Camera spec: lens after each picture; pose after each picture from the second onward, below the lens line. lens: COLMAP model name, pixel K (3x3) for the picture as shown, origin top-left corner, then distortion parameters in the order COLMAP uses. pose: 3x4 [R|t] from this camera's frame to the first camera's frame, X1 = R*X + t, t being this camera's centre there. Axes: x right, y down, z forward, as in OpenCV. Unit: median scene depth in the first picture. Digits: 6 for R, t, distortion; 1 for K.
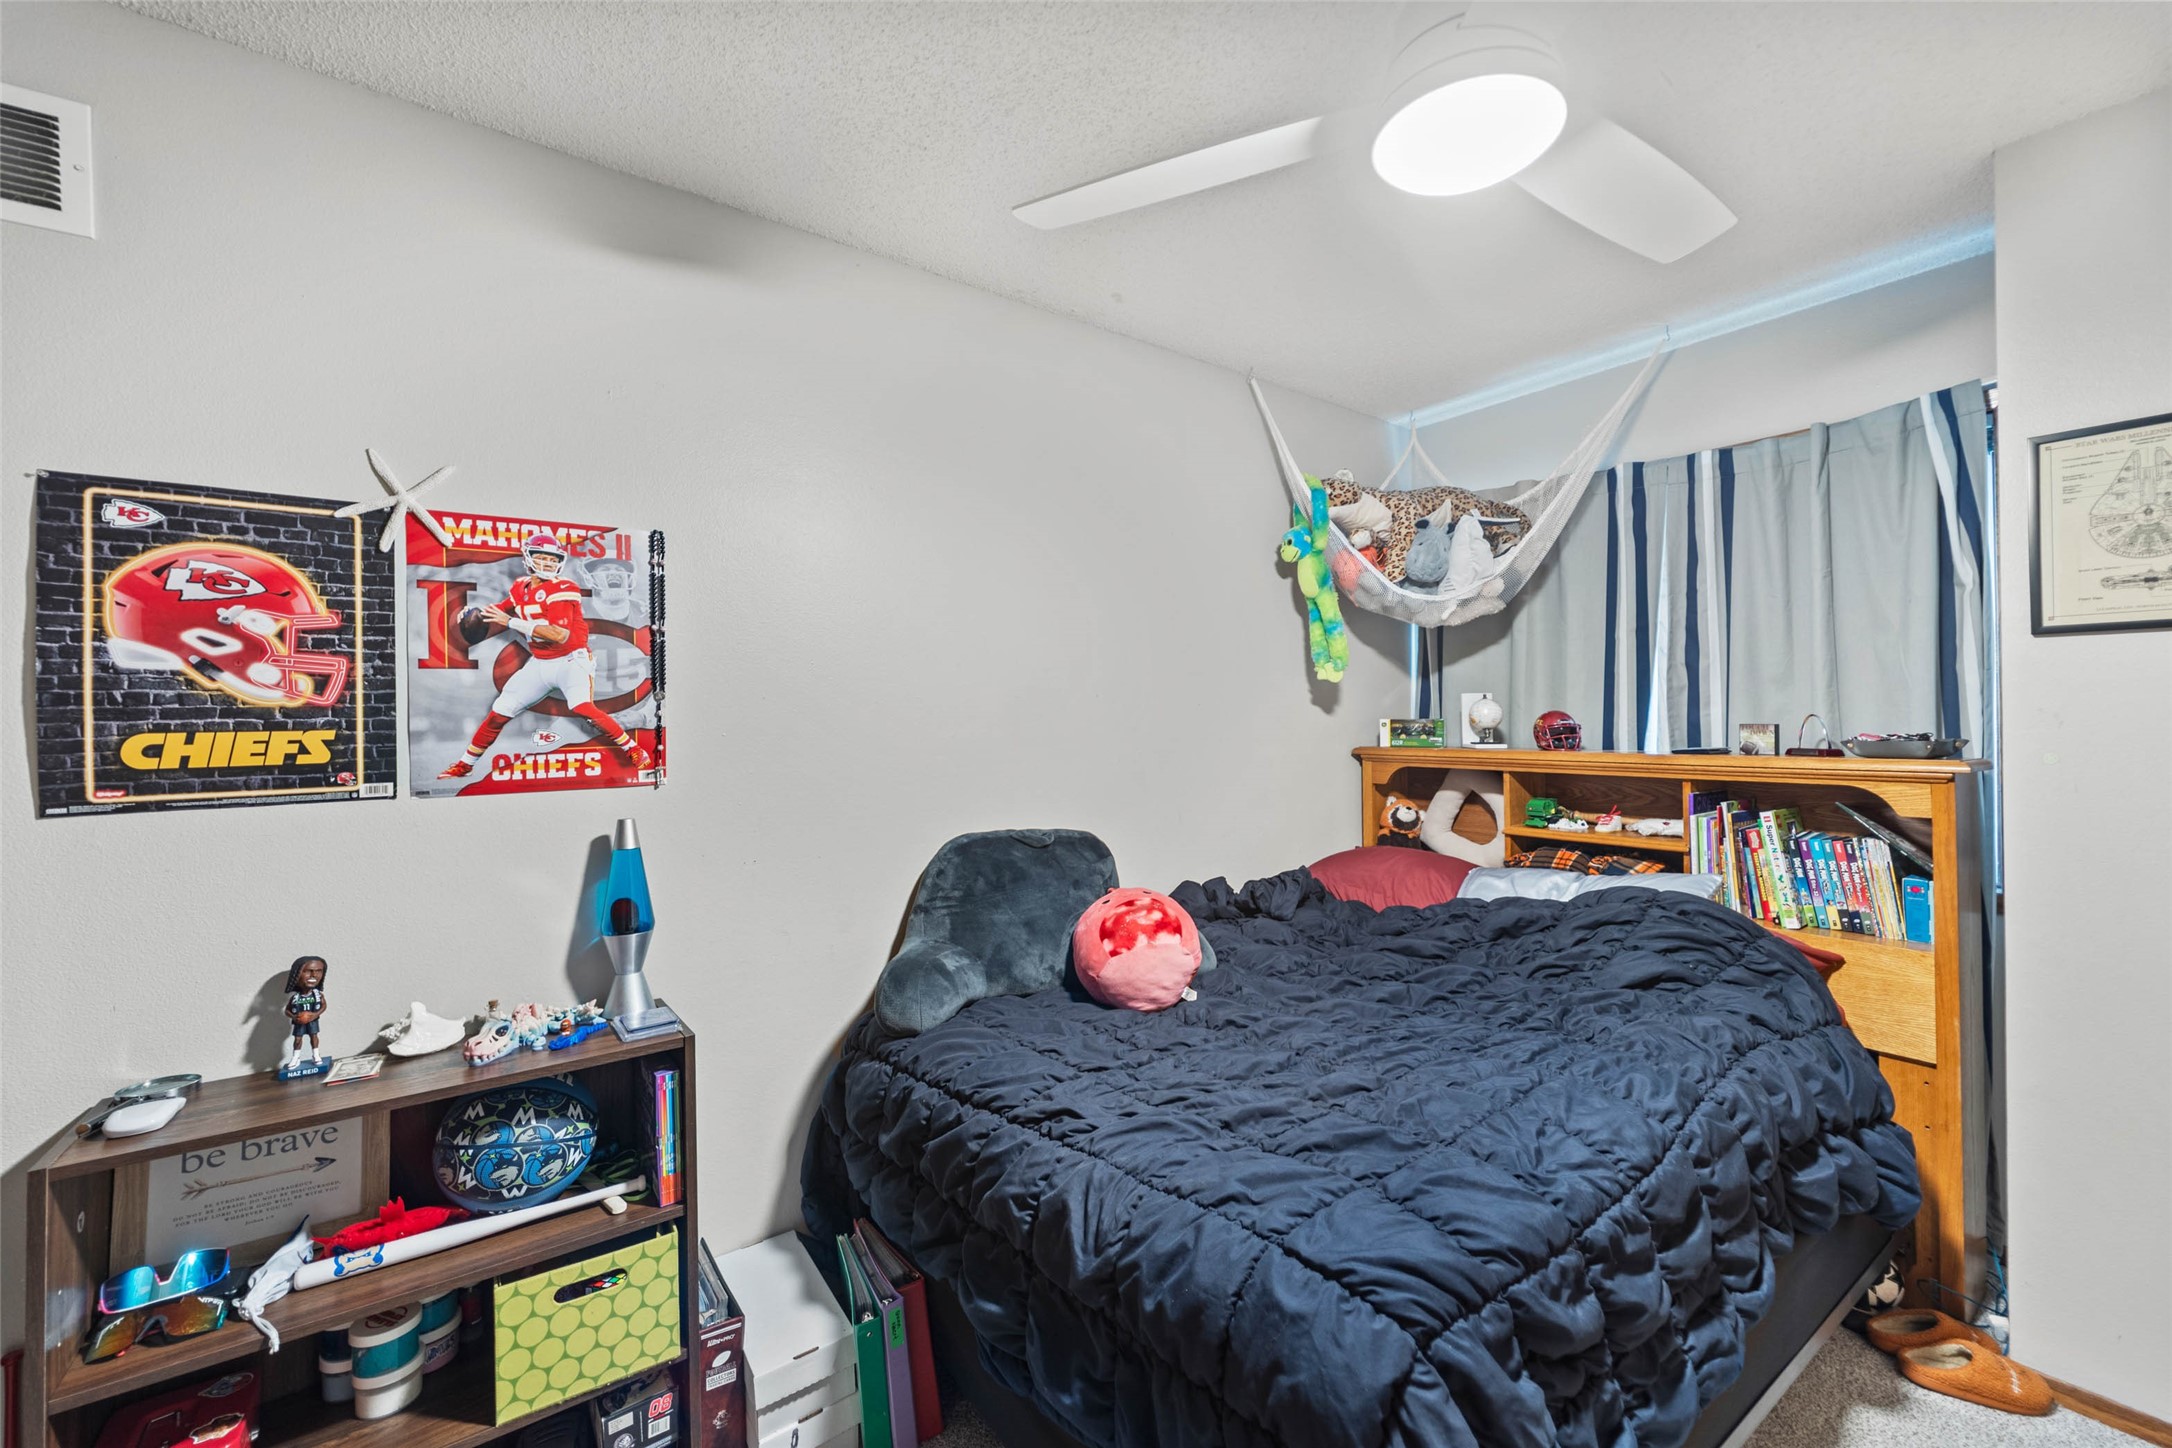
lens RADIAL K [[875.8, 0, 1082.8], [0, 875.8, 718.3], [0, 0, 1]] dist [0.004339, -0.002496]
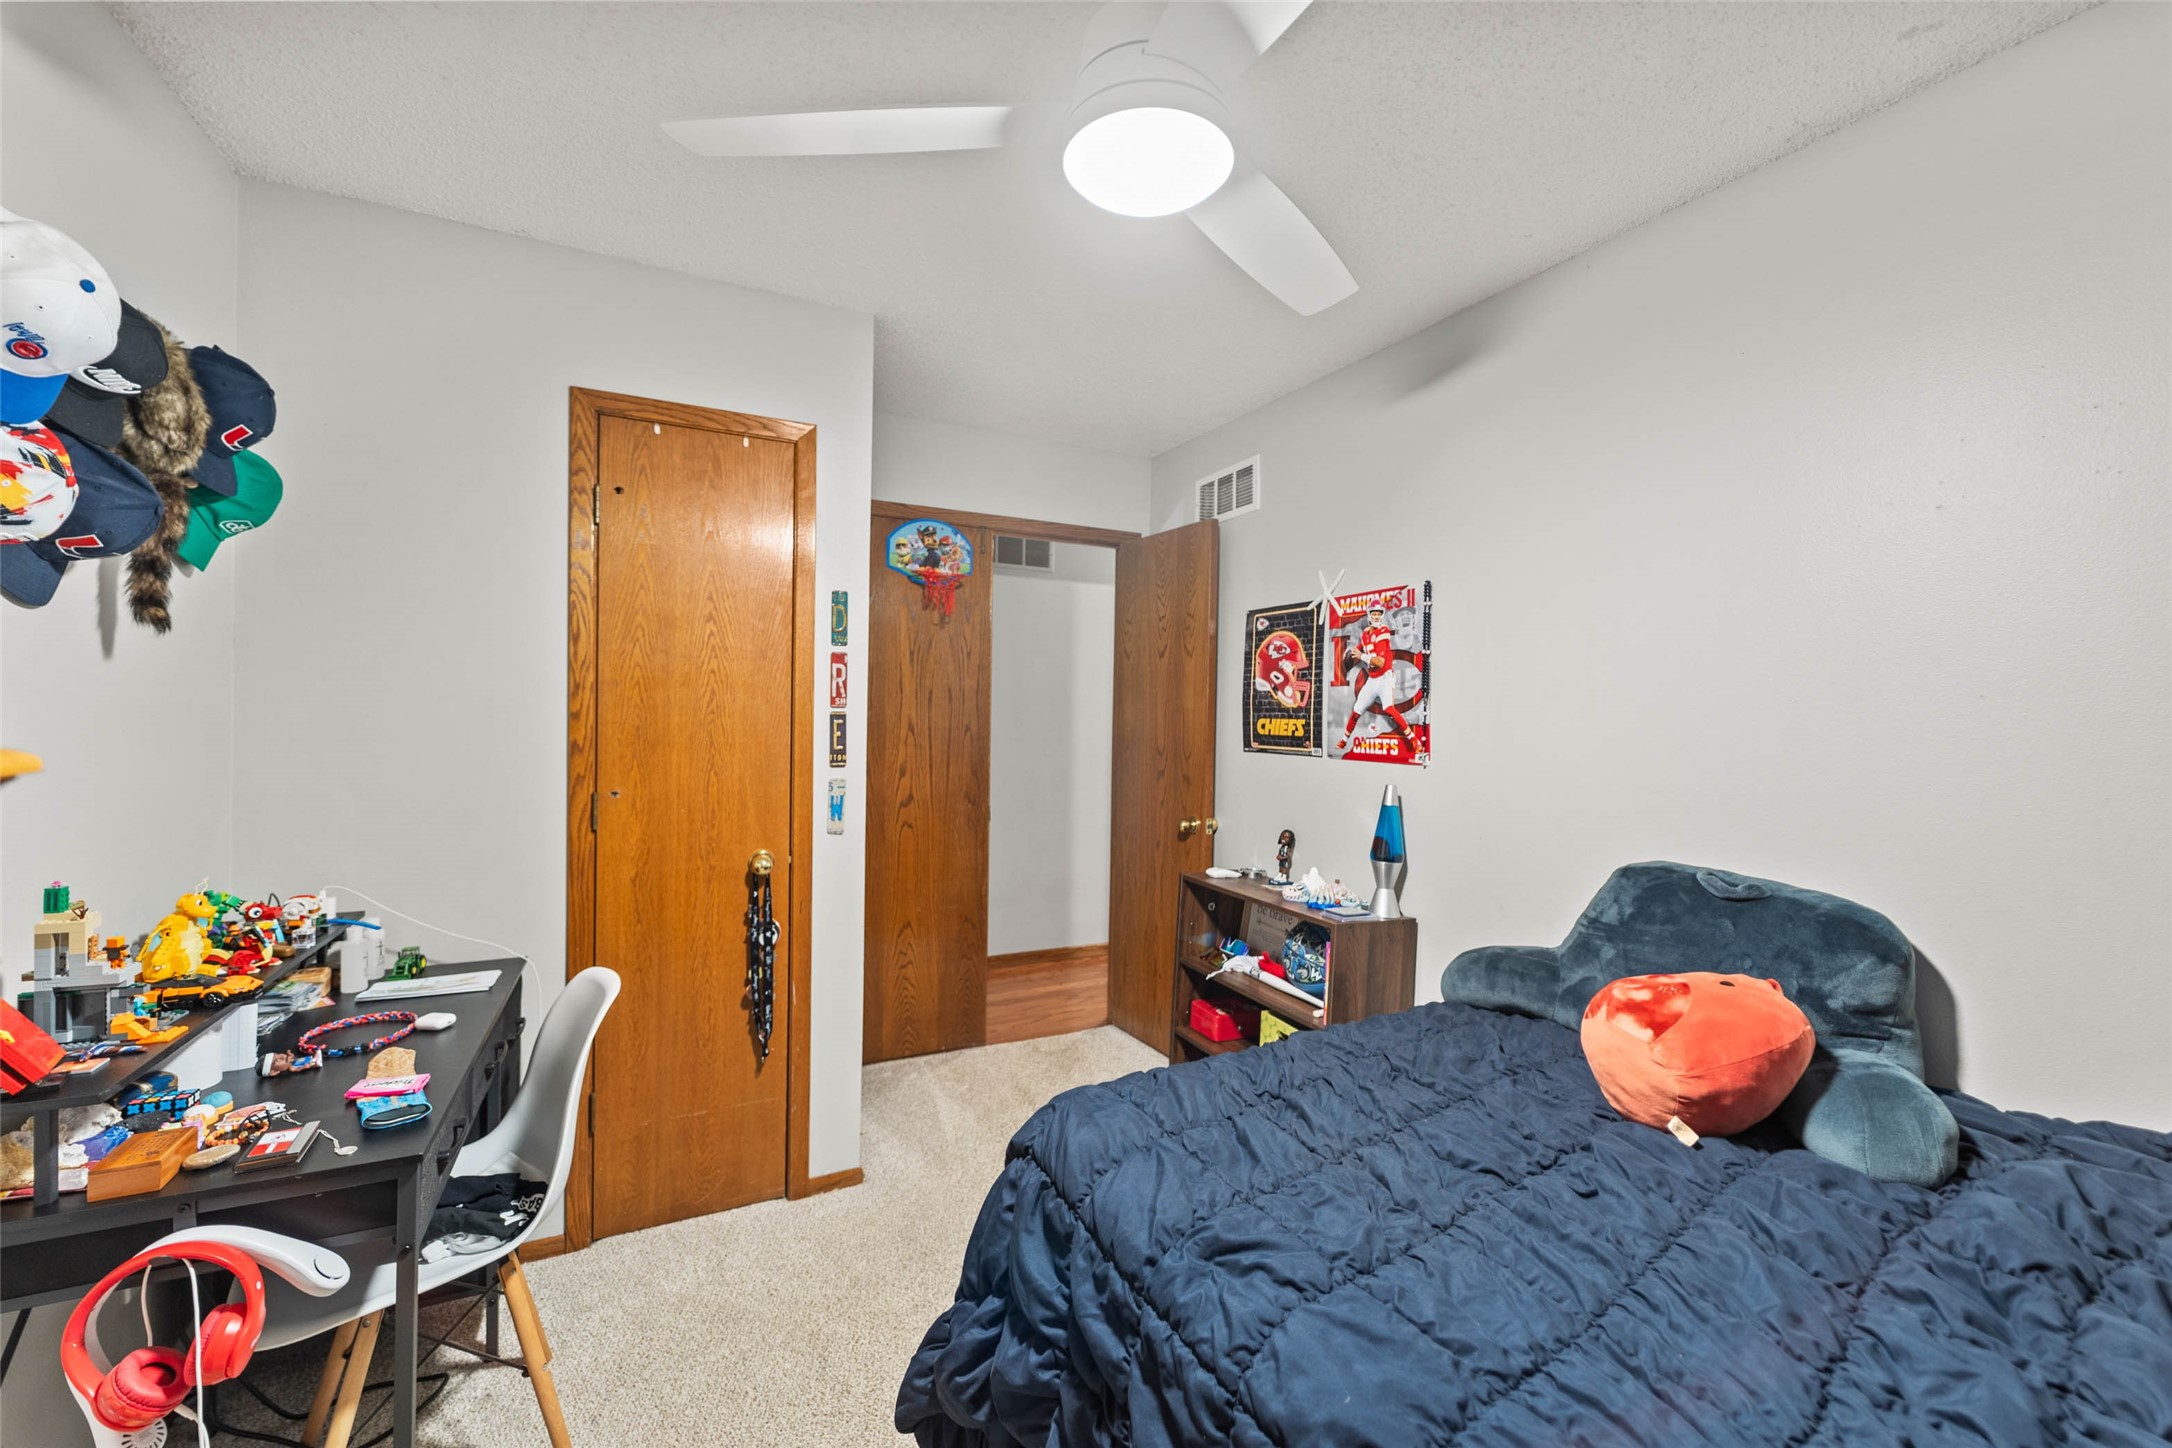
lens RADIAL K [[875.8, 0, 1091.0], [0, 875.8, 724.2], [0, 0, 1]] dist [0.004339, -0.002496]
pose [[-0.168215, 0.029495, -0.985309, 1.053252], [-0.010755, 0.999438, 0.031754, -0.029948], [0.985692, 0.015939, -0.167803, 0.780668]]
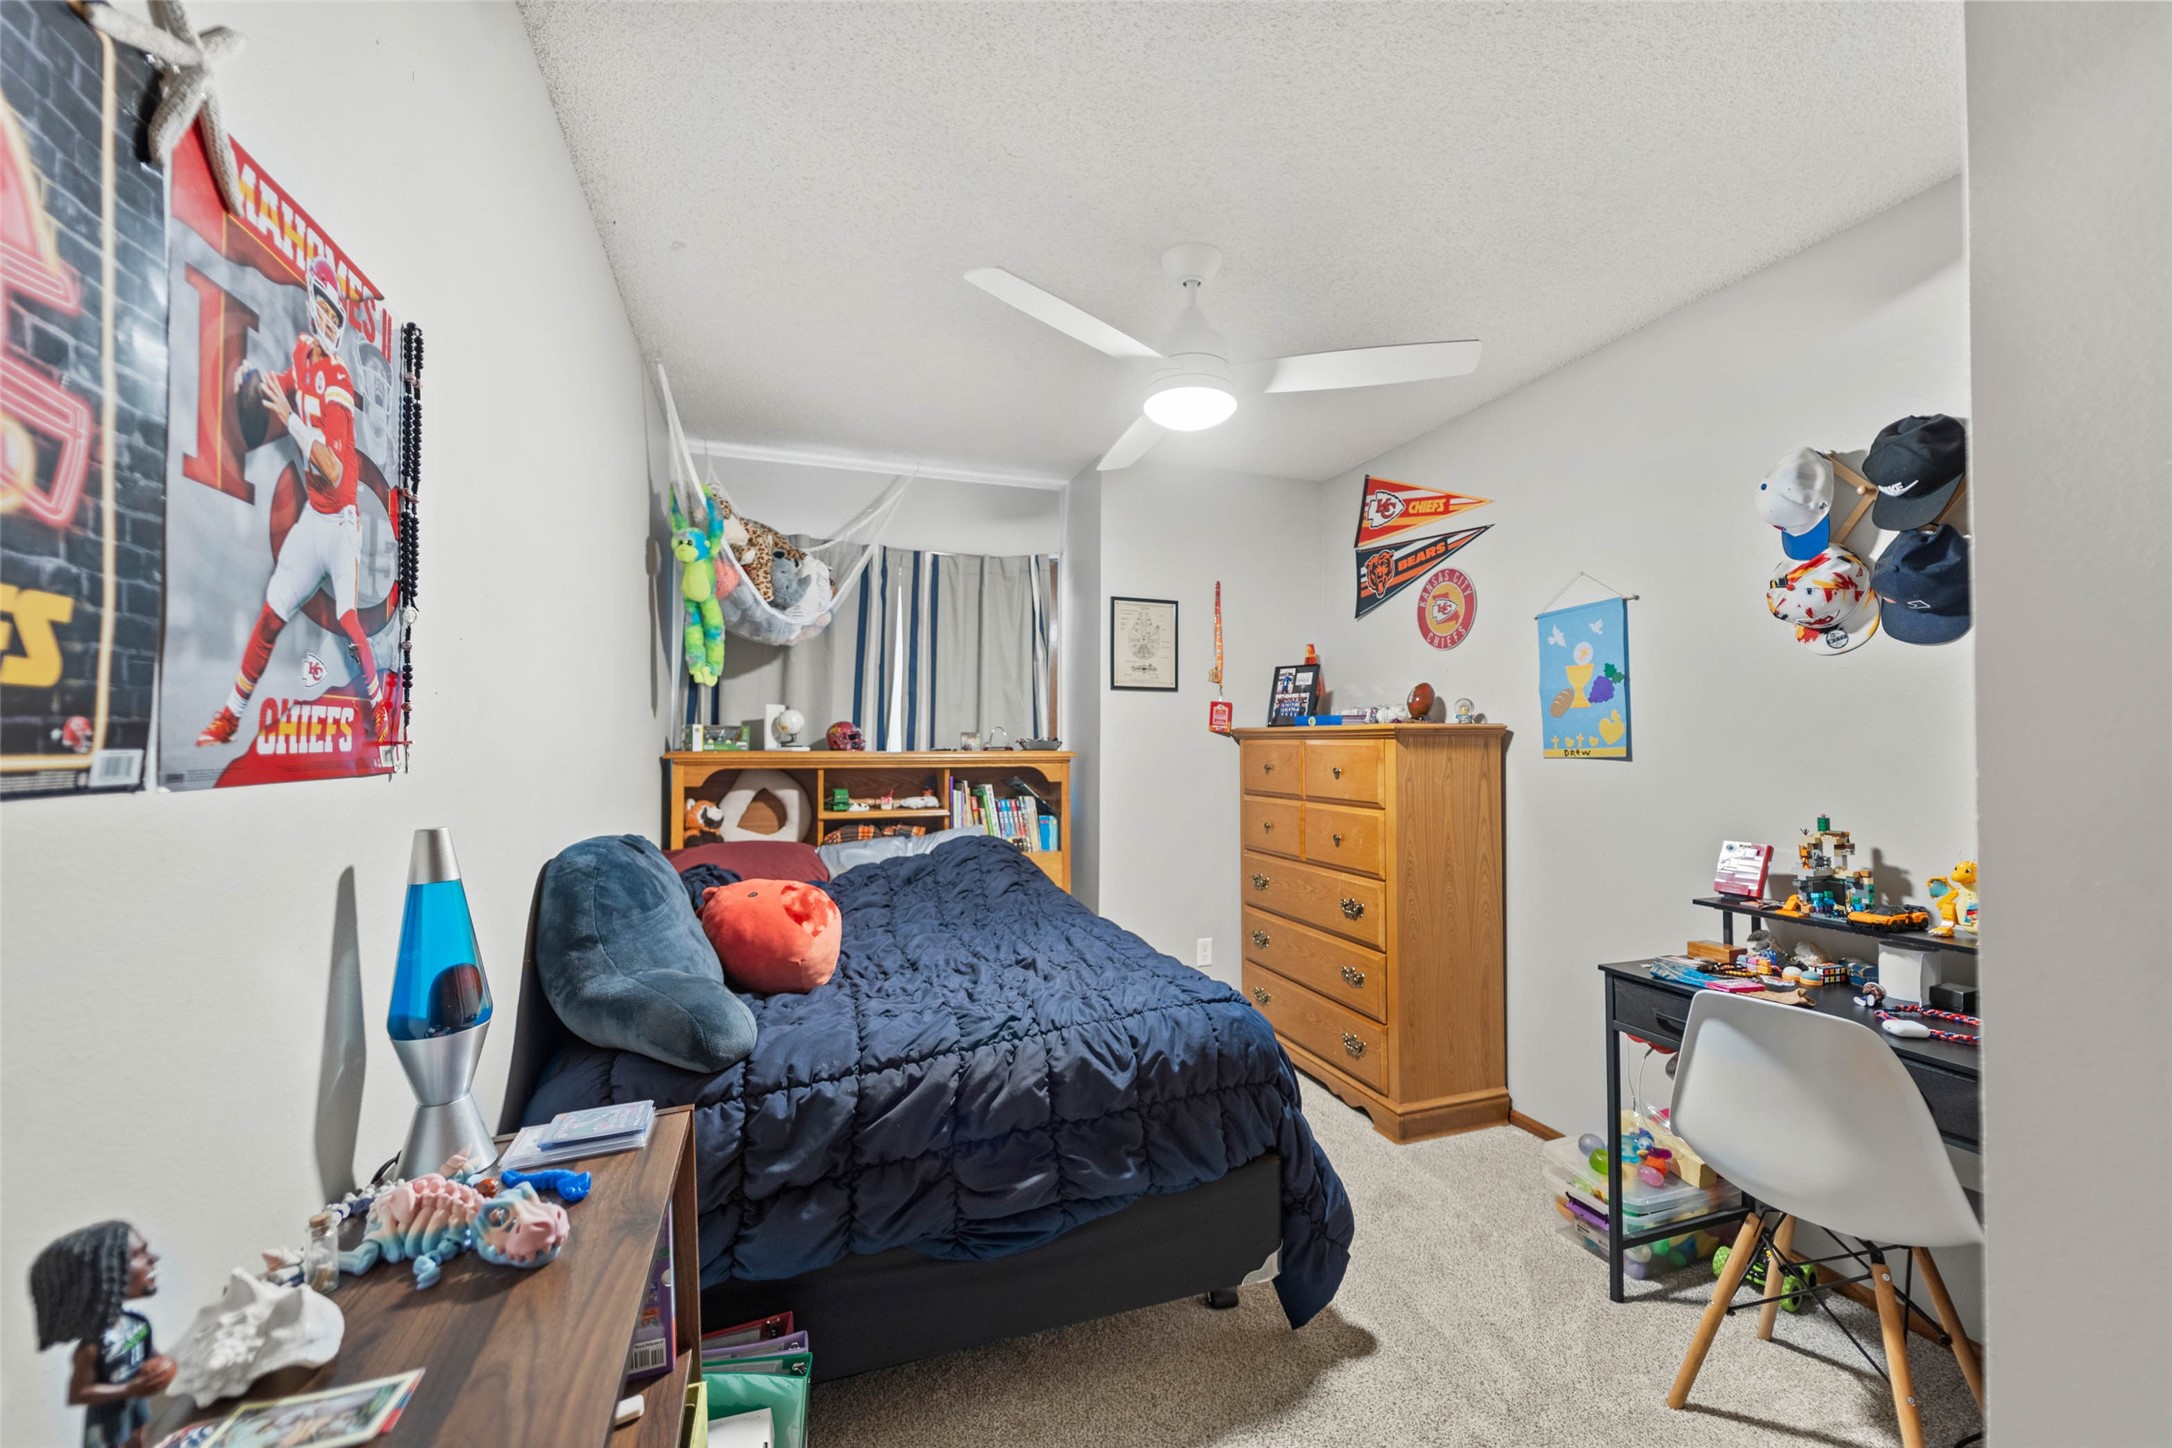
lens RADIAL K [[875.8, 0, 1098.3], [0, 875.8, 726.4], [0, 0, 1]] dist [0.004339, -0.002496]
pose [[0.283983, 0.034025, 0.958225, -0.978963], [-0.003800, 0.999402, -0.034361, 0.069920], [-0.958822, 0.006116, 0.283943, 0.450674]]
